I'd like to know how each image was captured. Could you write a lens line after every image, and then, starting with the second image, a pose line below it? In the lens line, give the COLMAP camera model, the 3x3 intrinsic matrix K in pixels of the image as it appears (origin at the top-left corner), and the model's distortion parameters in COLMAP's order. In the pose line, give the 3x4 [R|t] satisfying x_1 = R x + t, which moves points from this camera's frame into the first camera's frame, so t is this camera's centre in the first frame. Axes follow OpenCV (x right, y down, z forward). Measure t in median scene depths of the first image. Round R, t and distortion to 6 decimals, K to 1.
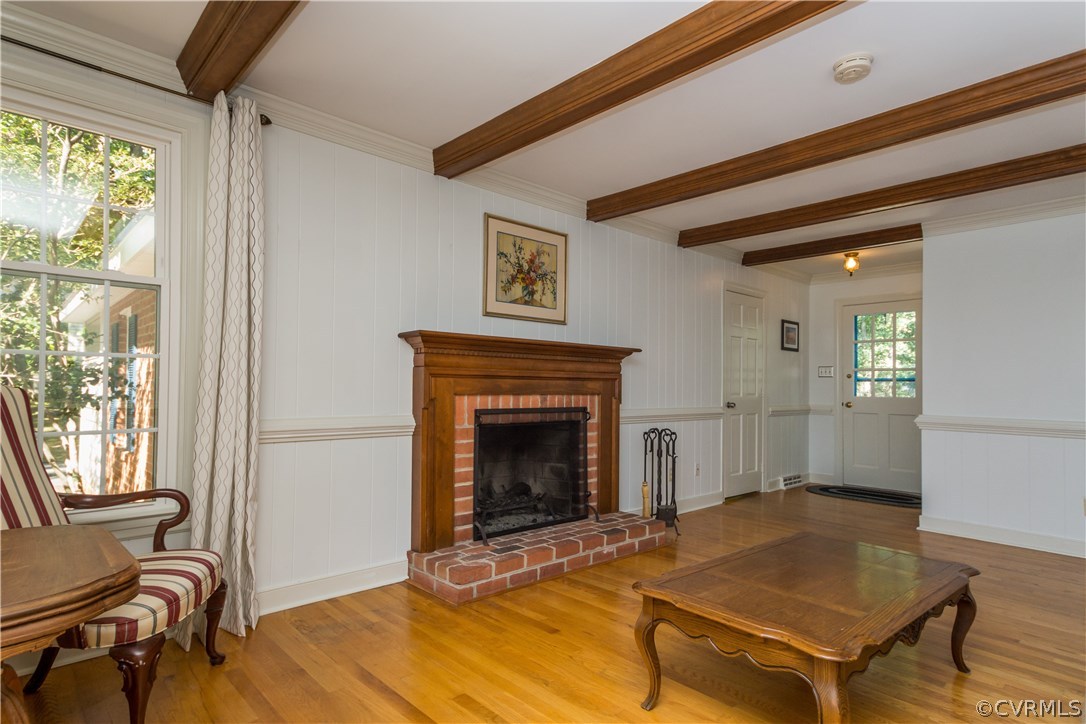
lens RADIAL K [[584.9, 0, 544.8], [0, 584.9, 378.5], [0, 0, 1]] dist [-0.006206, 0.000082]
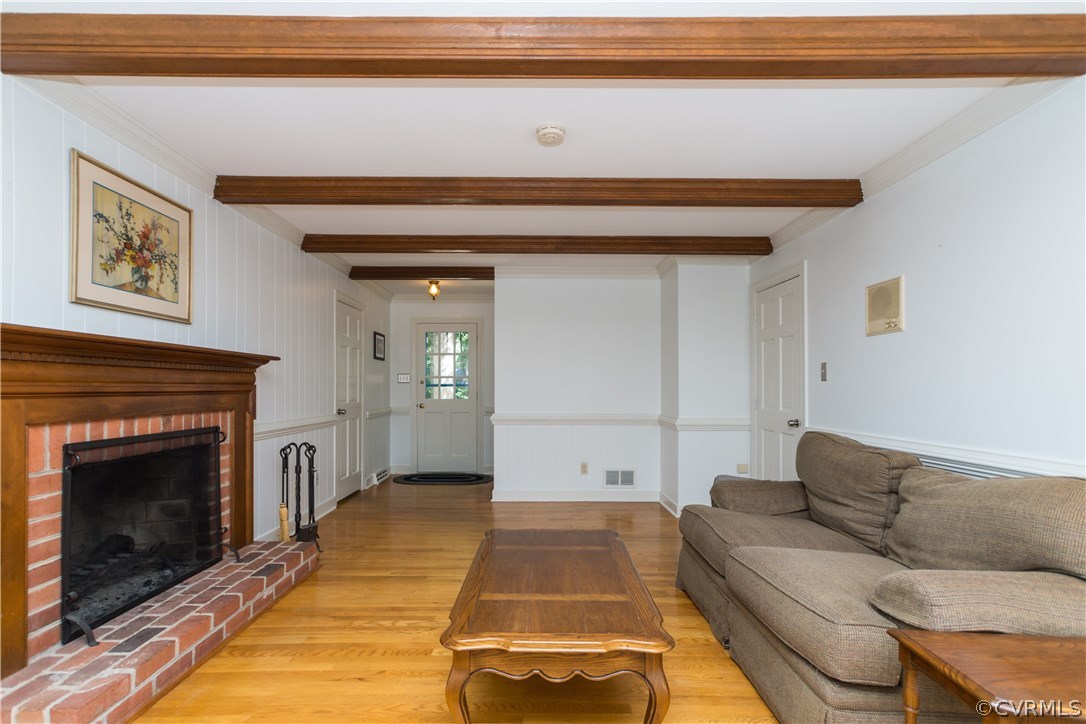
lens RADIAL K [[507.2, 0, 537.4], [0, 507.2, 384.8], [0, 0, 1]] dist [0.001981, 0.001303]
pose [[0.679420, -0.006435, 0.733721, -0.159665], [-0.002982, 0.999929, 0.011531, -0.020573], [-0.733743, -0.010023, 0.679353, 0.199296]]
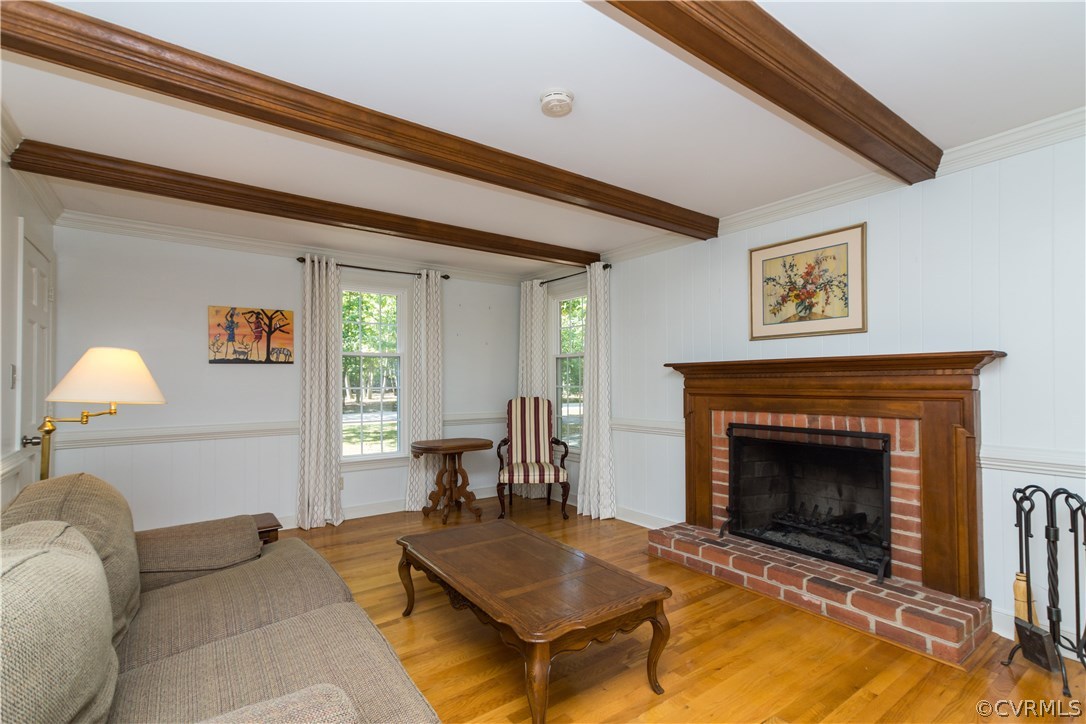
lens RADIAL K [[507.2, 0, 537.4], [0, 507.2, 384.8], [0, 0, 1]] dist [0.001981, 0.001303]
pose [[-0.120978, -0.012145, -0.992581, 0.858752], [0.009633, 0.999864, -0.013408, -0.012835], [0.992608, -0.011183, -0.120844, 0.666765]]
